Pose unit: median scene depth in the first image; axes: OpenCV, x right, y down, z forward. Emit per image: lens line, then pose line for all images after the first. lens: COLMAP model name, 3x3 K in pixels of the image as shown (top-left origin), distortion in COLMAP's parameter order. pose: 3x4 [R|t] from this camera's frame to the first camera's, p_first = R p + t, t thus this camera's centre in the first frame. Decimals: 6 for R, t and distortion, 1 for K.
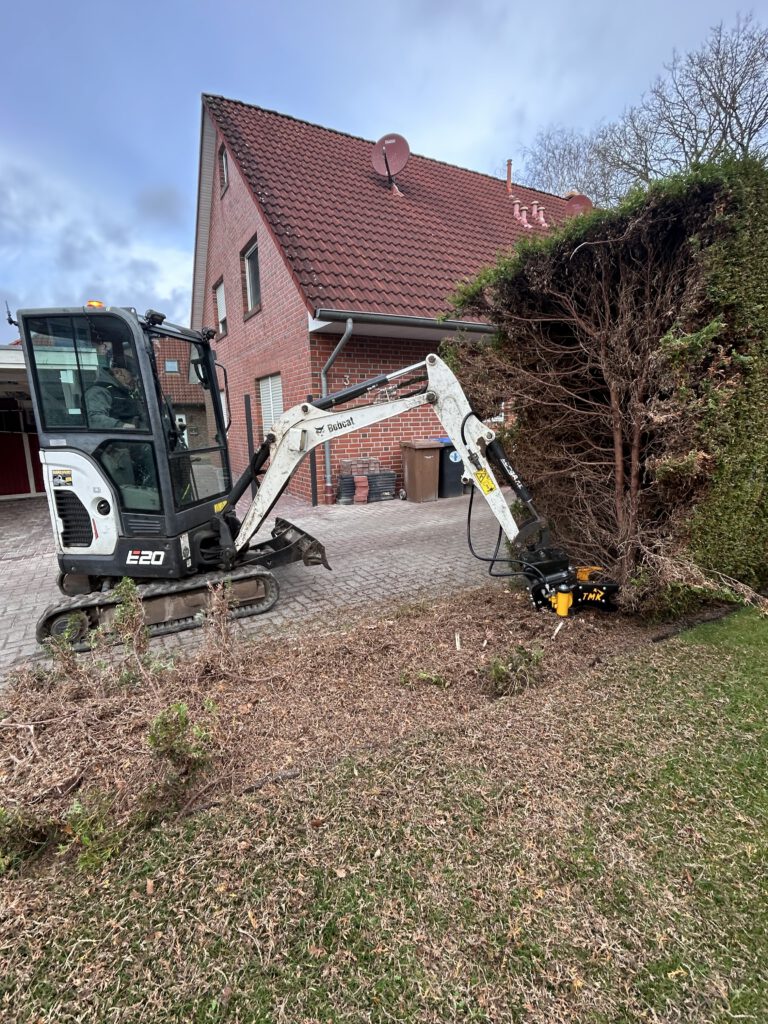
lens RADIAL K [[480.3, 0, 378.2], [0, 480.3, 507.5], [0, 0, 1]] dist [0.001313, 0.000890]
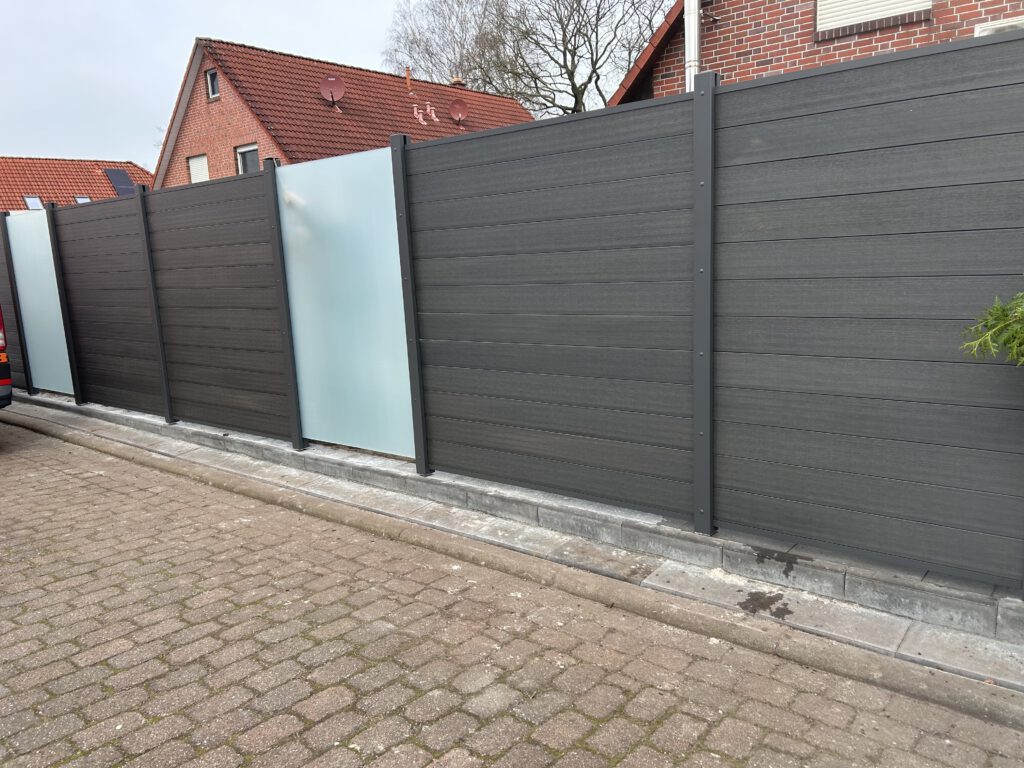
lens RADIAL K [[761.4, 0, 509.1], [0, 761.4, 388.4], [0, 0, 1]] dist [0.035539, 0.001043]
pose [[0.935327, -0.080803, 0.344434, -0.366347], [0.087295, 0.996177, -0.003353, 0.284003], [-0.342846, 0.033203, 0.938805, -1.457500]]
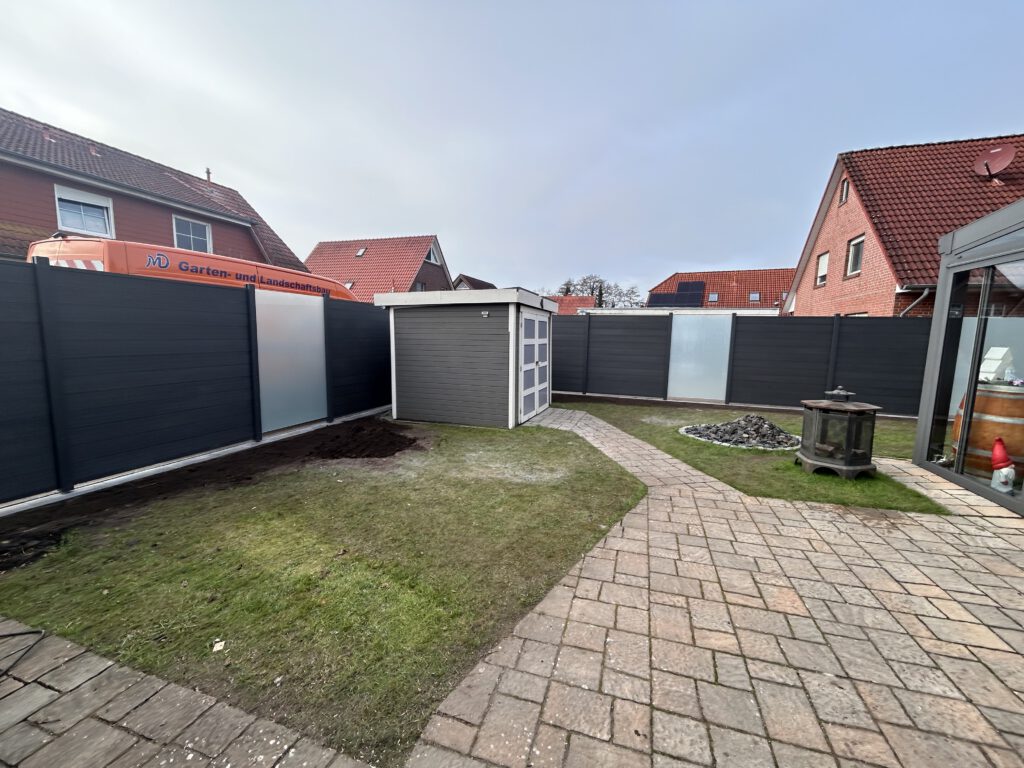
lens RADIAL K [[415.0, 0, 510.1], [0, 415.0, 382.6], [0, 0, 1]] dist [-0.002089, 0.000234]
pose [[0.659665, 0.126920, -0.740766, 0.068749], [-0.171884, 0.984992, 0.015699, 0.138472], [0.731641, 0.116970, 0.671580, -0.775769]]
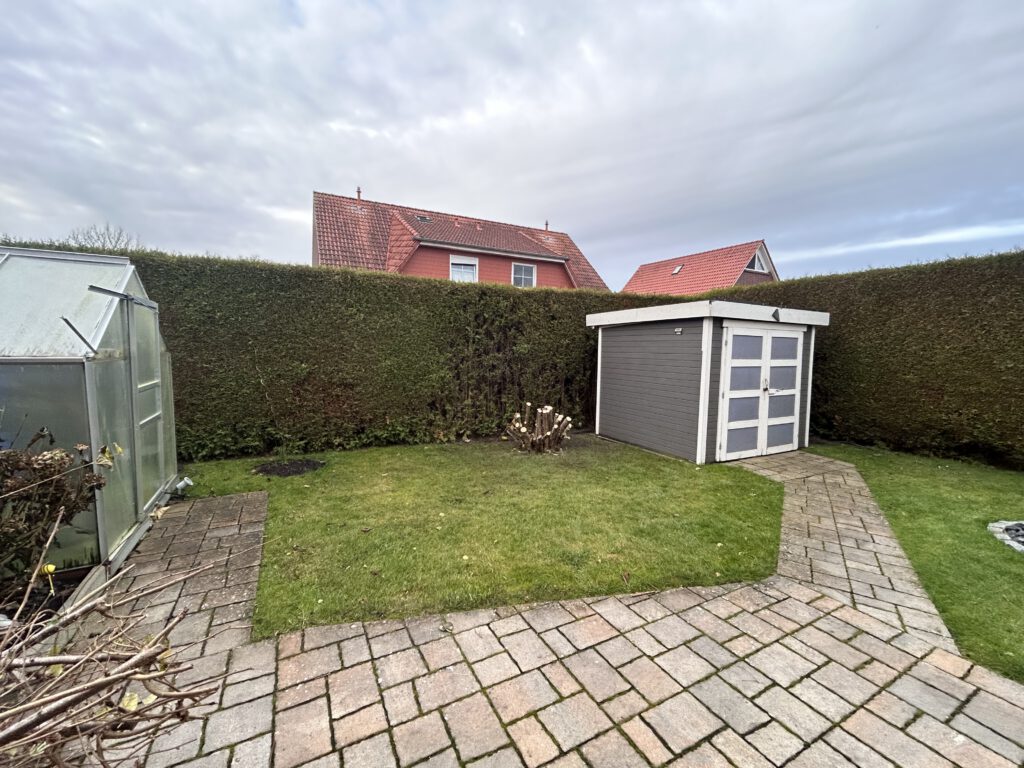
lens RADIAL K [[415.0, 0, 510.1], [0, 415.0, 382.6], [0, 0, 1]] dist [-0.002089, 0.000234]
pose [[-0.048535, 0.117363, -0.991902, 0.140285], [-0.197900, 0.972255, 0.124722, 0.097402], [0.979020, 0.202351, -0.023962, -0.597447]]
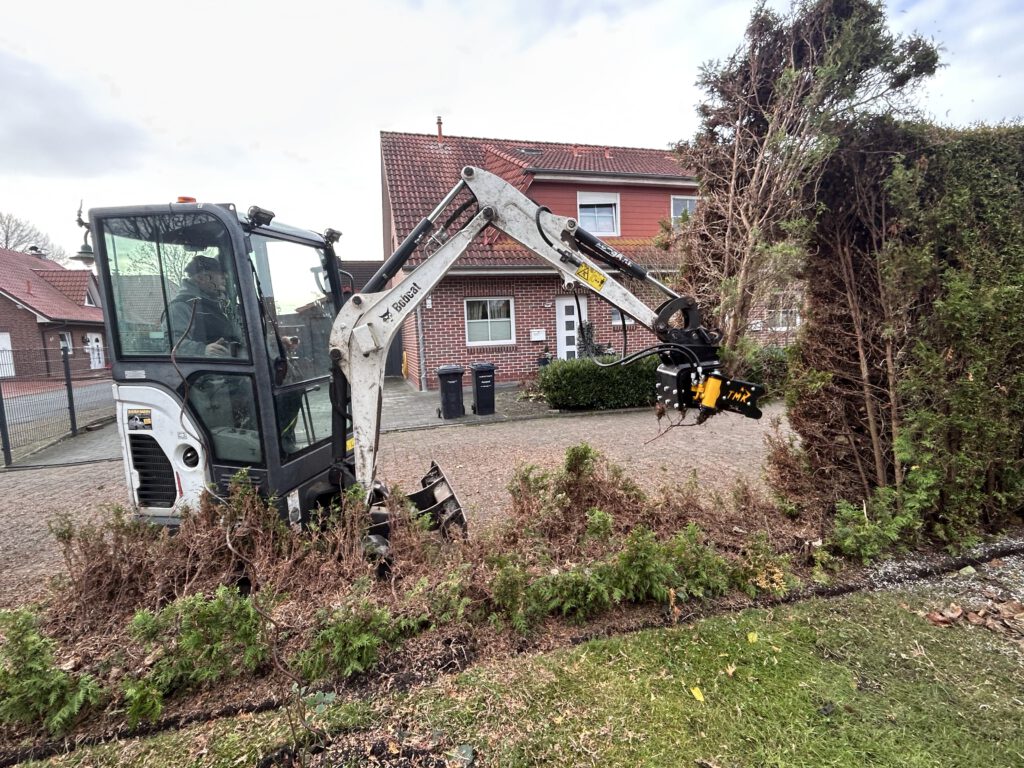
lens RADIAL K [[499.0, 0, 511.2], [0, 499.0, 382.2], [0, 0, 1]] dist [-0.023247, 0.009612]
pose [[-0.243064, 0.127057, -0.961653, -0.204080], [-0.127383, 0.978618, 0.161496, 0.153131], [0.961610, 0.161752, -0.221682, -0.776530]]
